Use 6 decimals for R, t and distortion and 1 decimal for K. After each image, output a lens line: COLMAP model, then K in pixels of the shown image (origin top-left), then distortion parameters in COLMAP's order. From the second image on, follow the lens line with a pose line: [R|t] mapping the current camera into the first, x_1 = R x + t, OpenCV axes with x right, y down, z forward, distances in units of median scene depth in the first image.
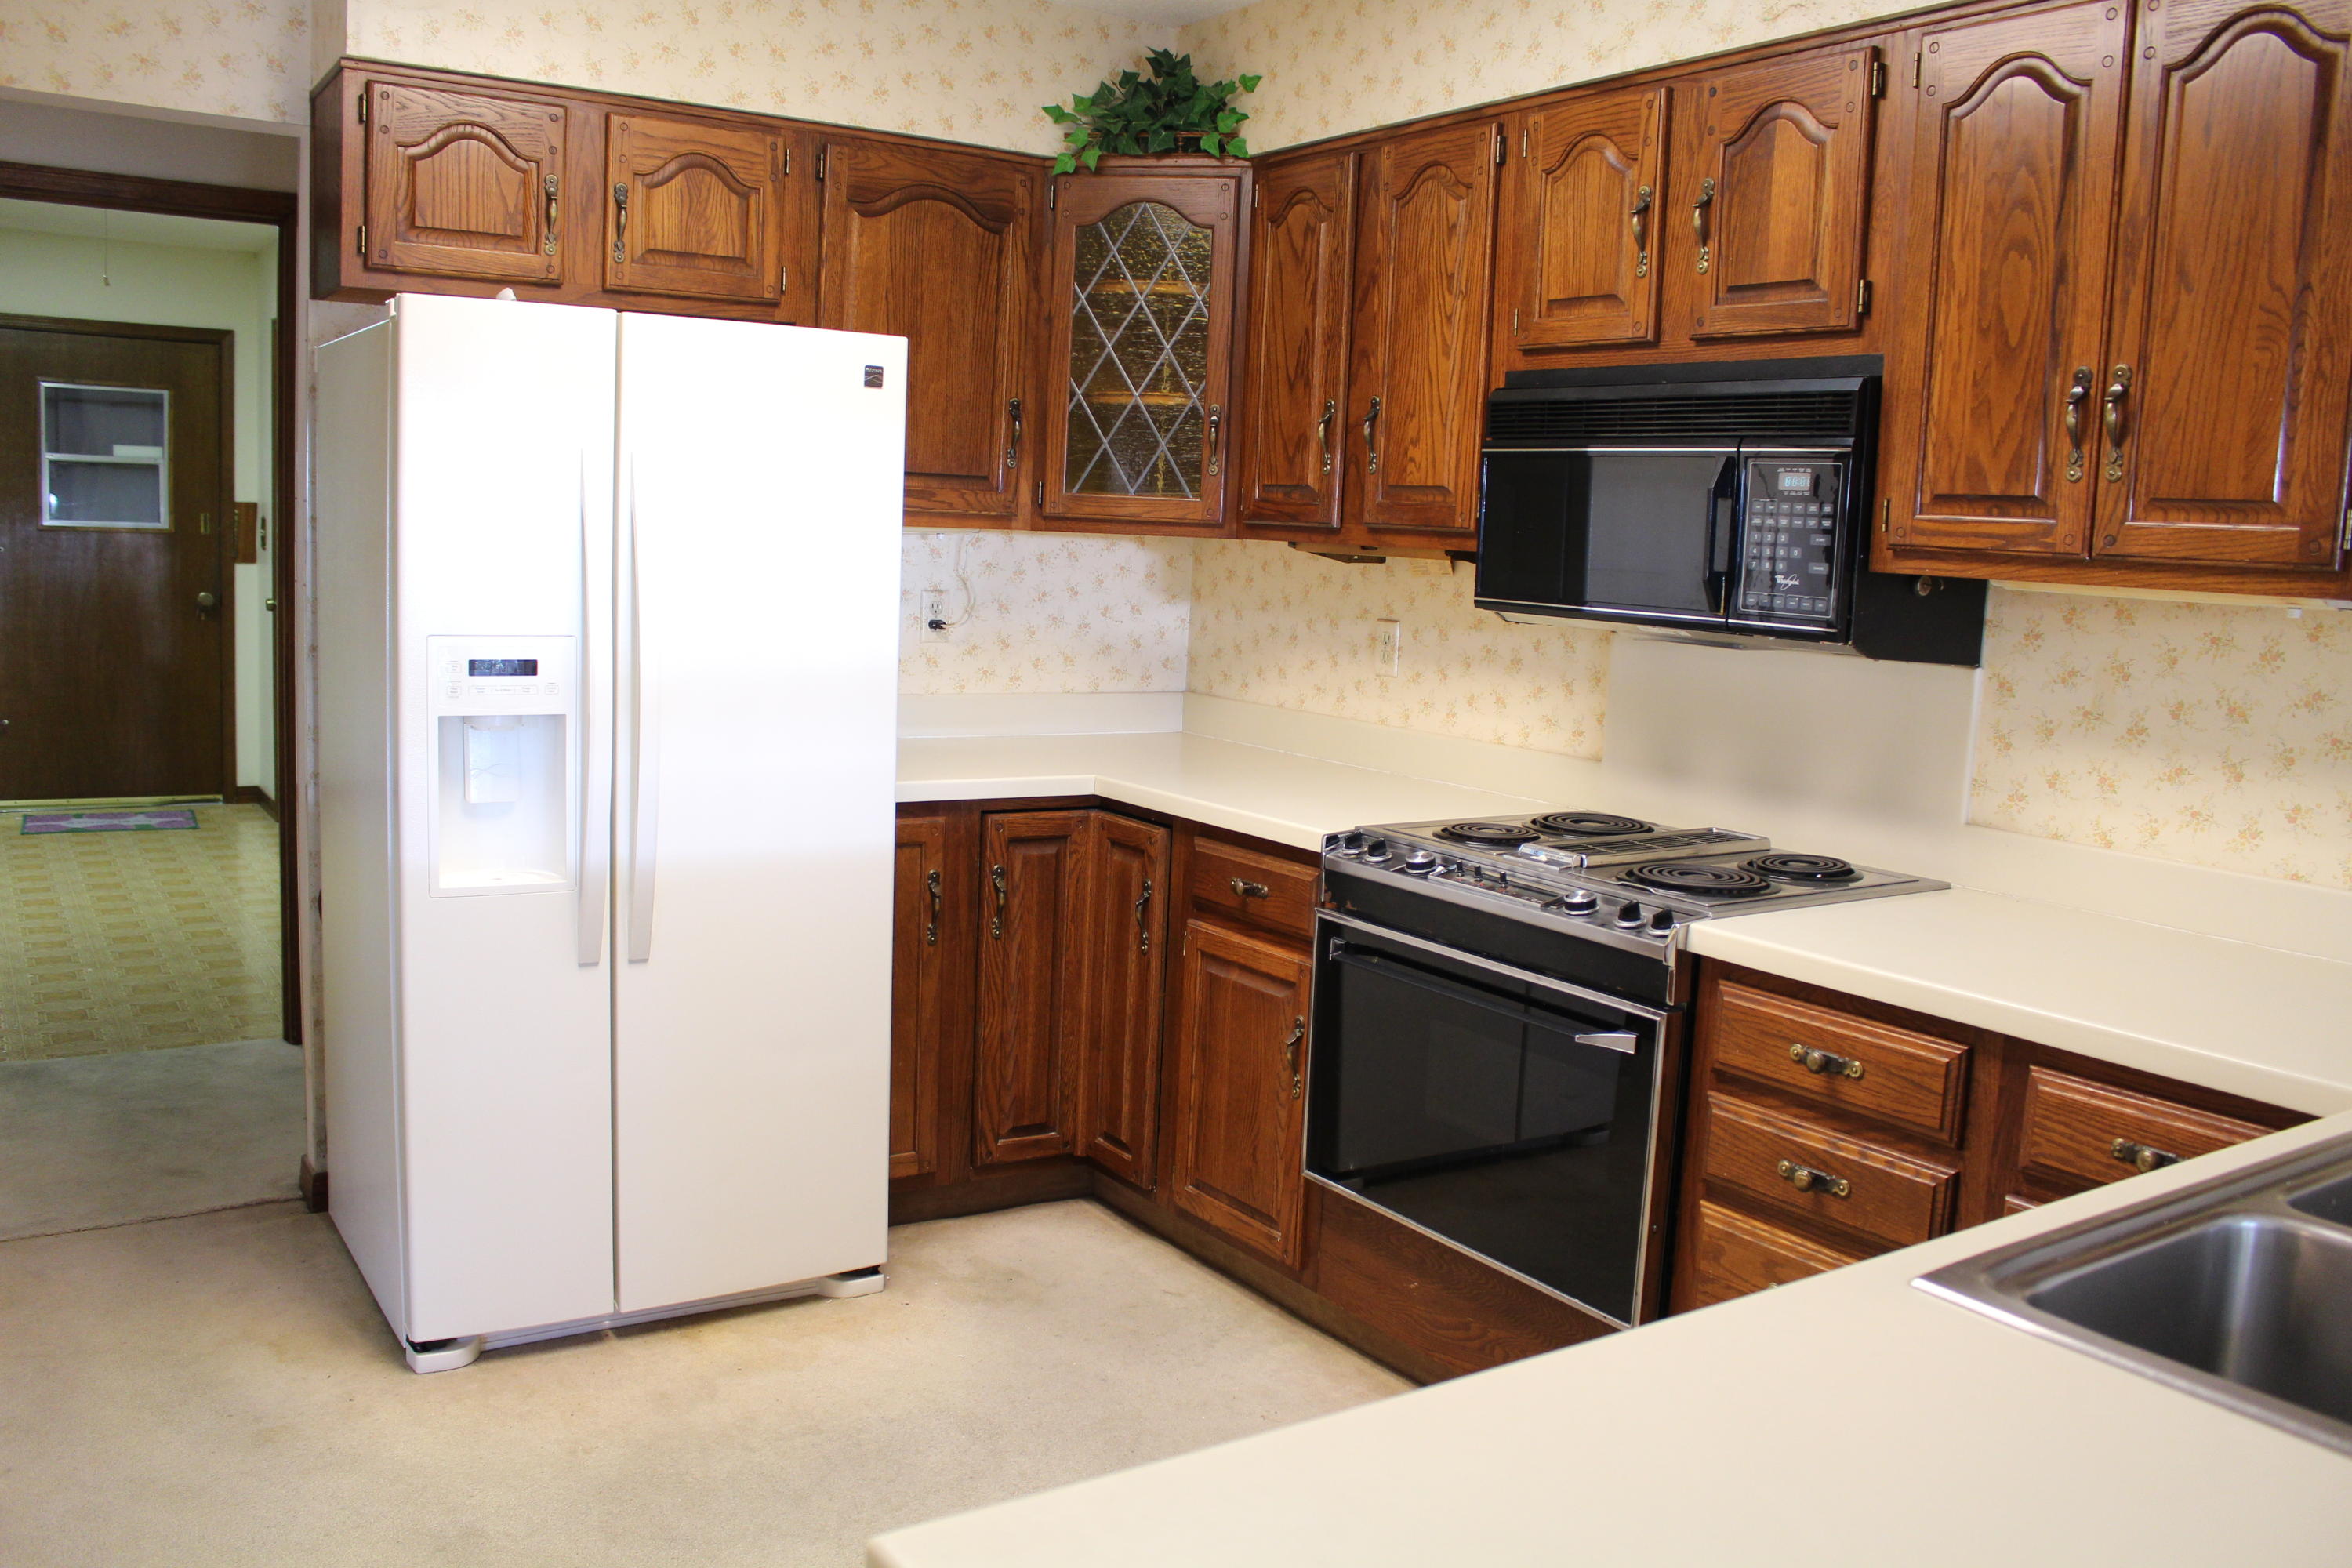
lens RADIAL K [[1931.5, 0, 1166.5], [0, 1931.5, 782.4], [0, 0, 1]] dist [-0.153783, 0.122964]
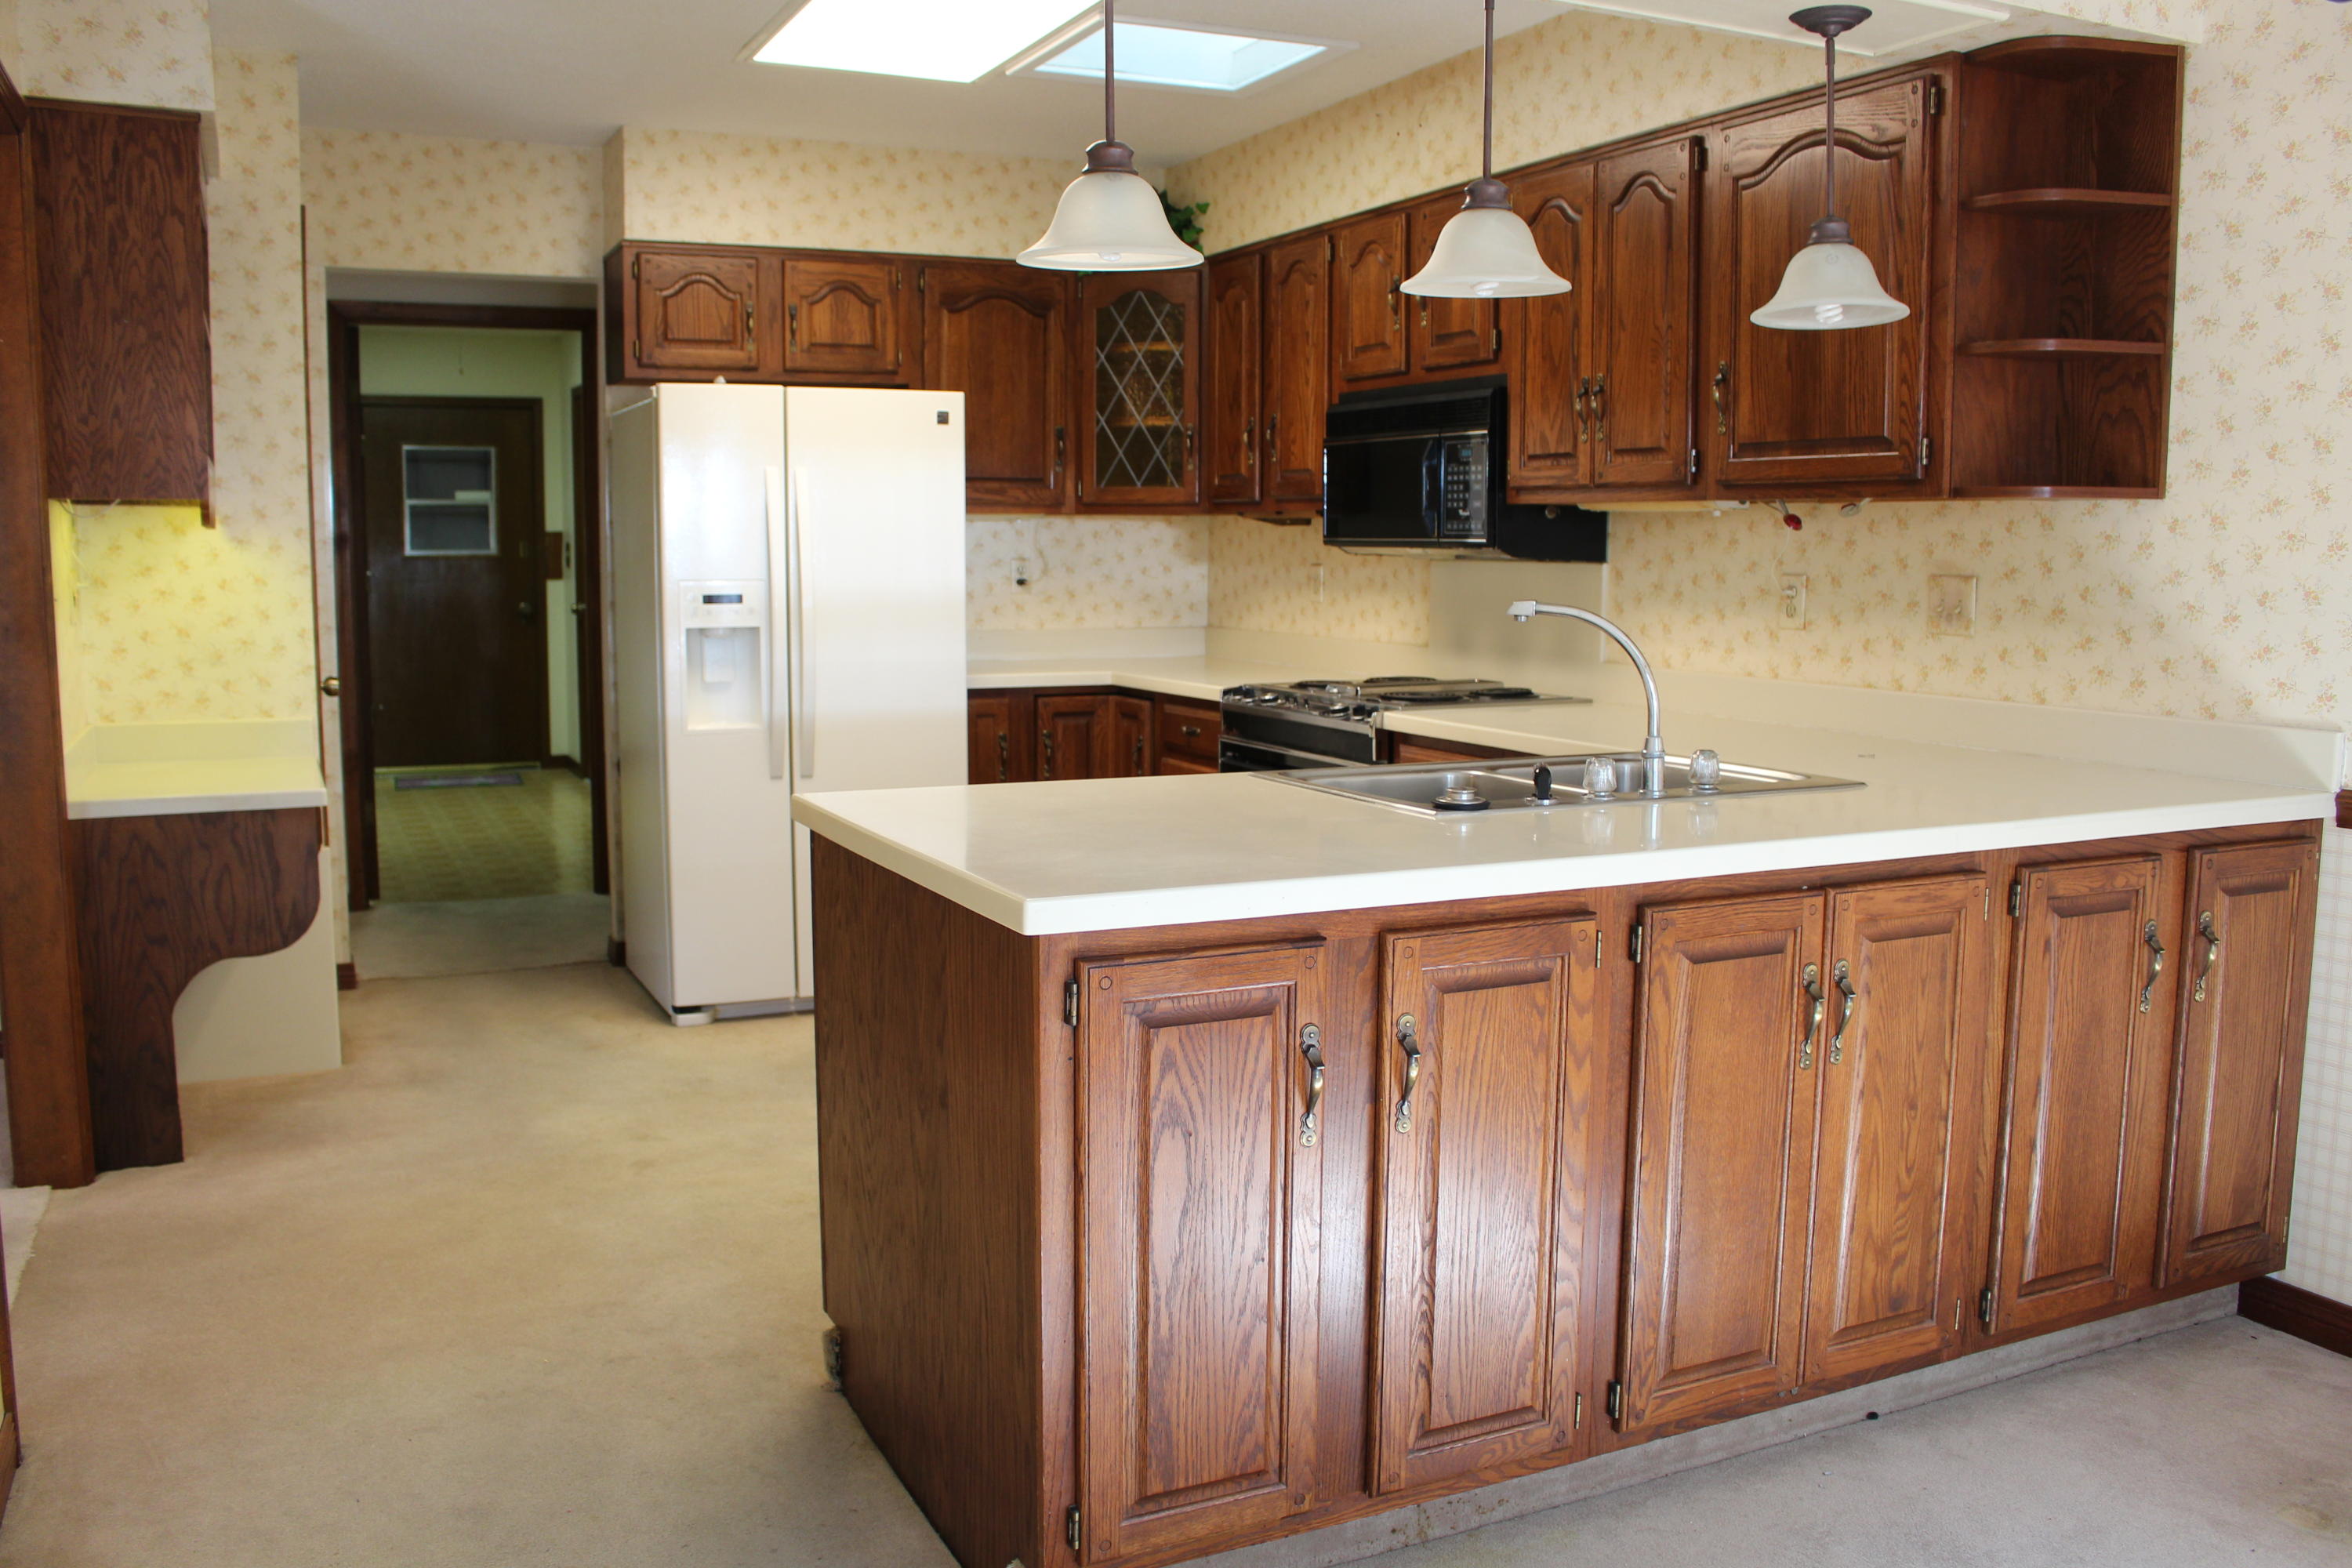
lens RADIAL K [[1931.5, 0, 1162.0], [0, 1931.5, 786.2], [0, 0, 1]] dist [-0.153783, 0.122964]
pose [[0.989755, -0.023549, -0.140822, 0.238778], [0.022316, 0.999698, -0.010332, 0.114863], [0.141023, 0.007083, 0.989981, -0.551779]]
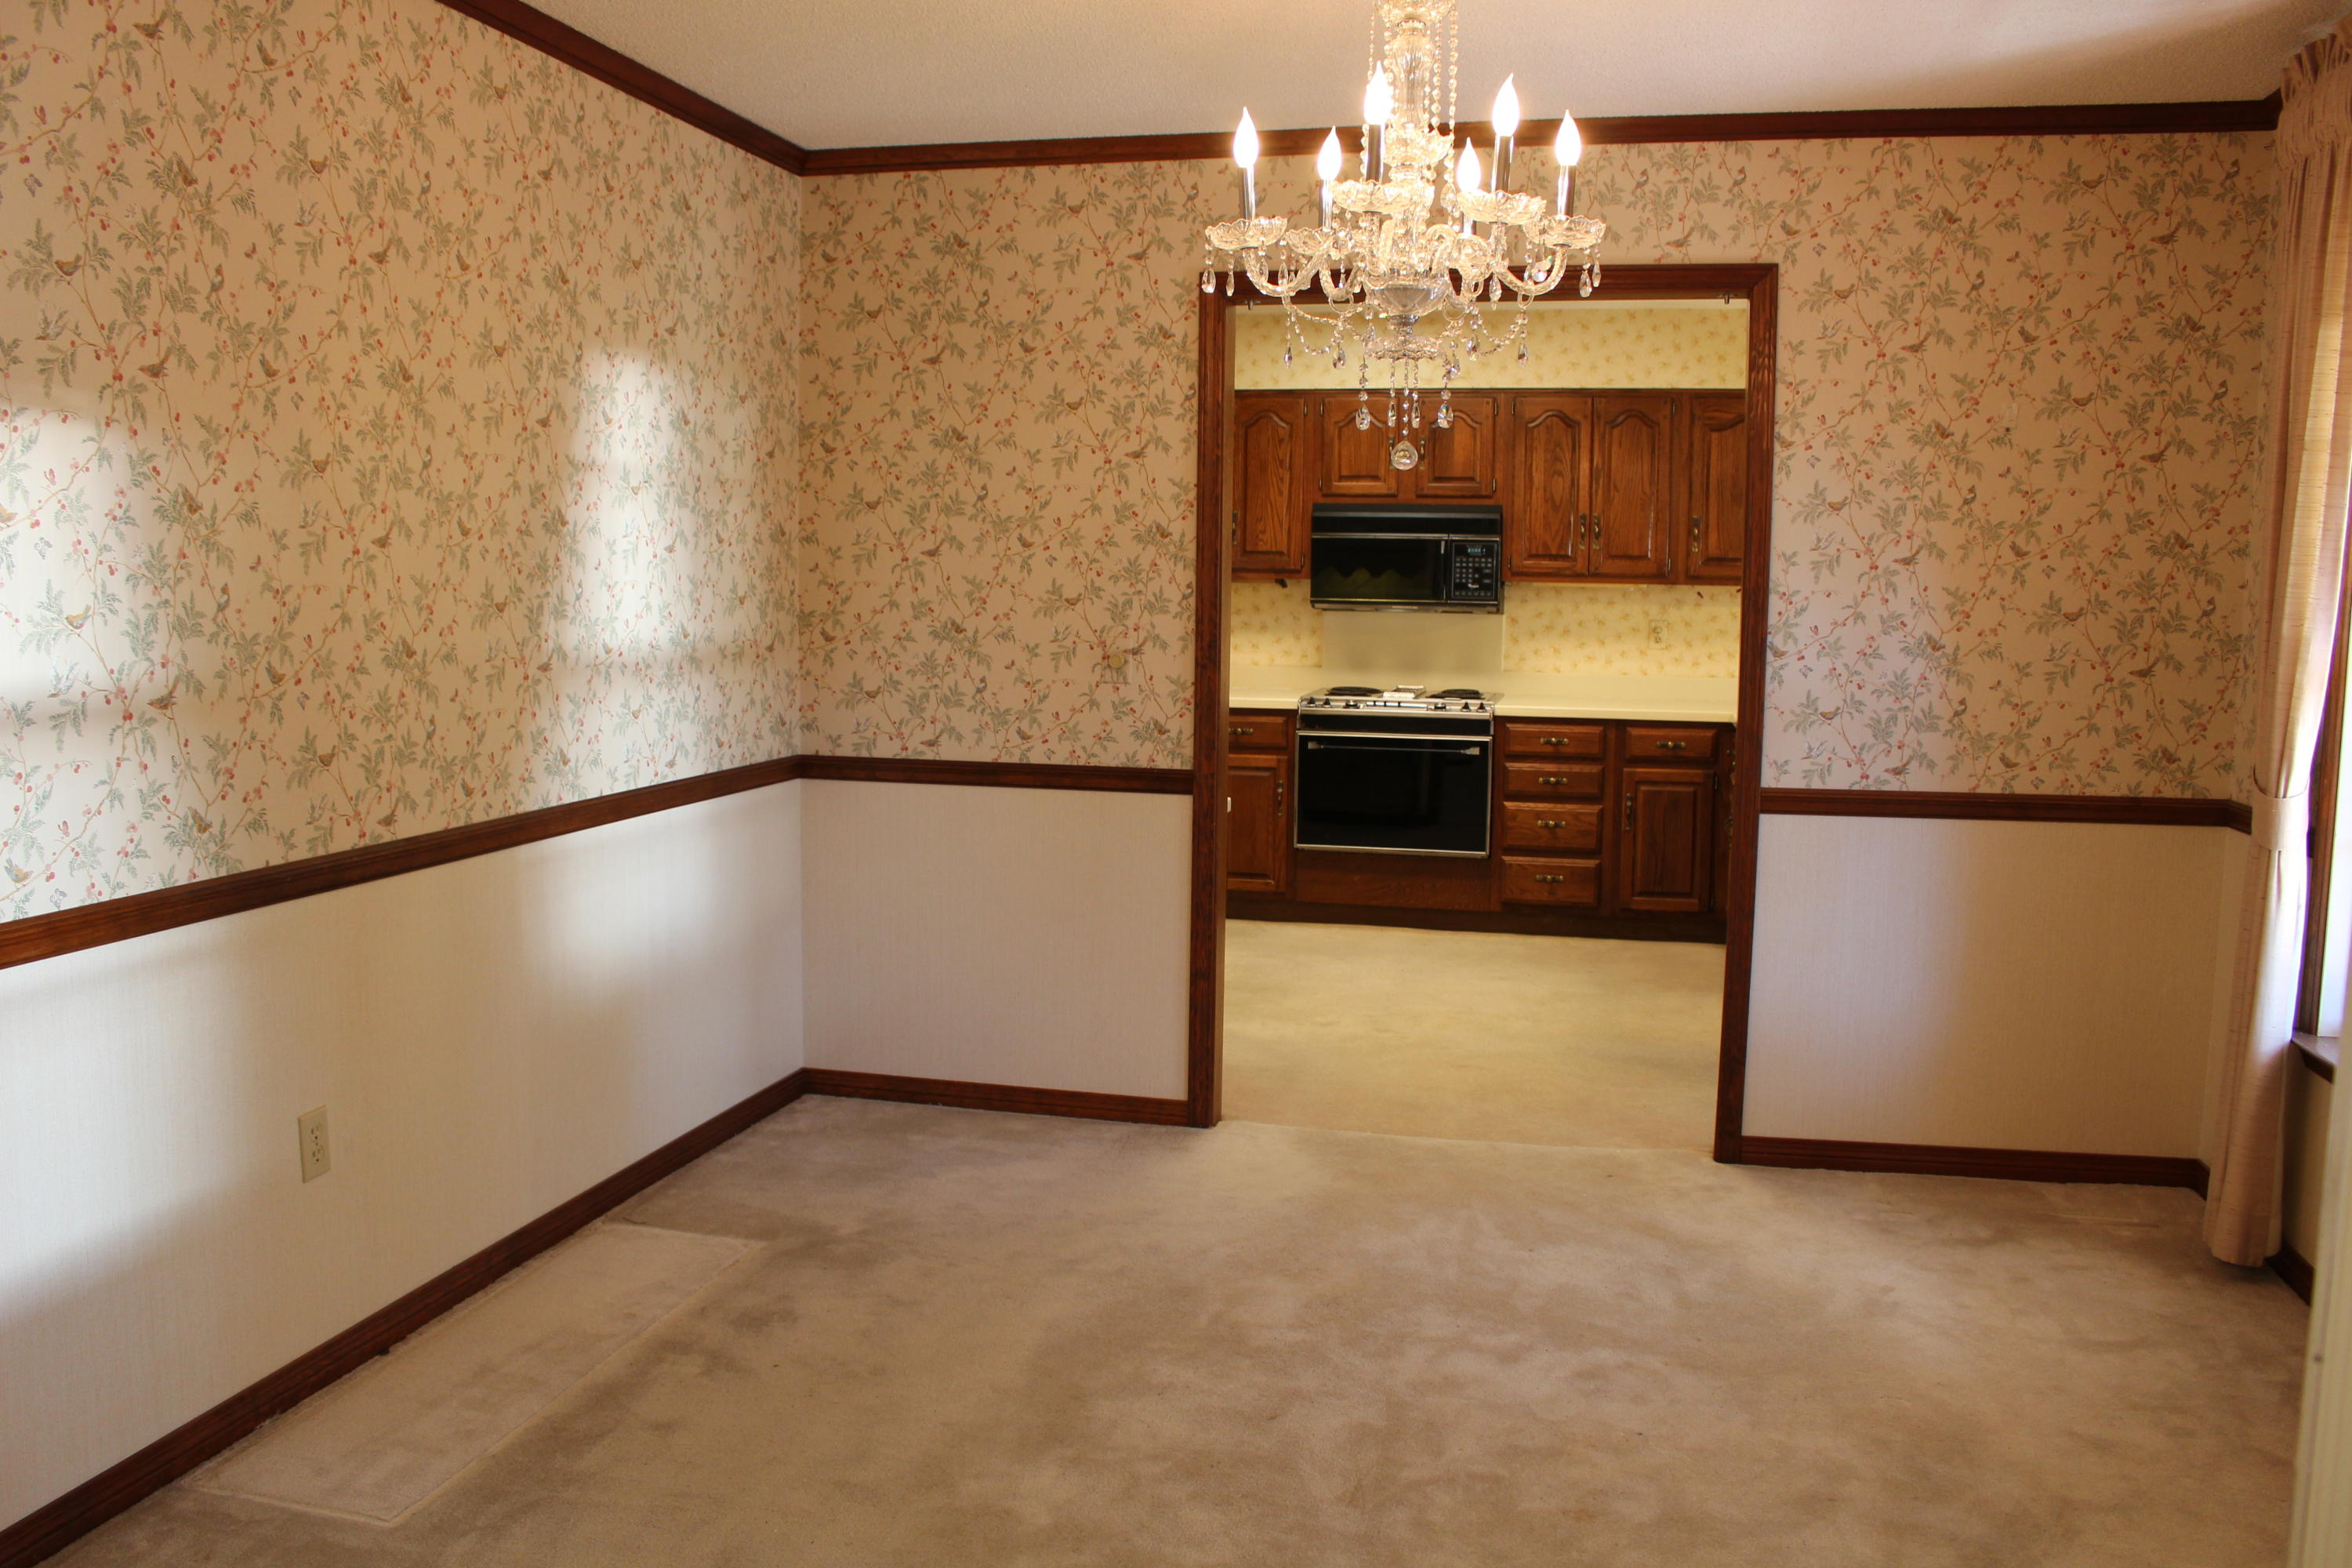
lens RADIAL K [[1931.5, 0, 1179.9], [0, 1931.5, 787.2], [0, 0, 1]] dist [-0.153783, 0.122964]
pose [[0.728979, -0.112962, 0.675151, -1.540347], [0.109578, 0.992828, 0.047799, 0.003569], [-0.675709, 0.039137, 0.736129, -0.614588]]
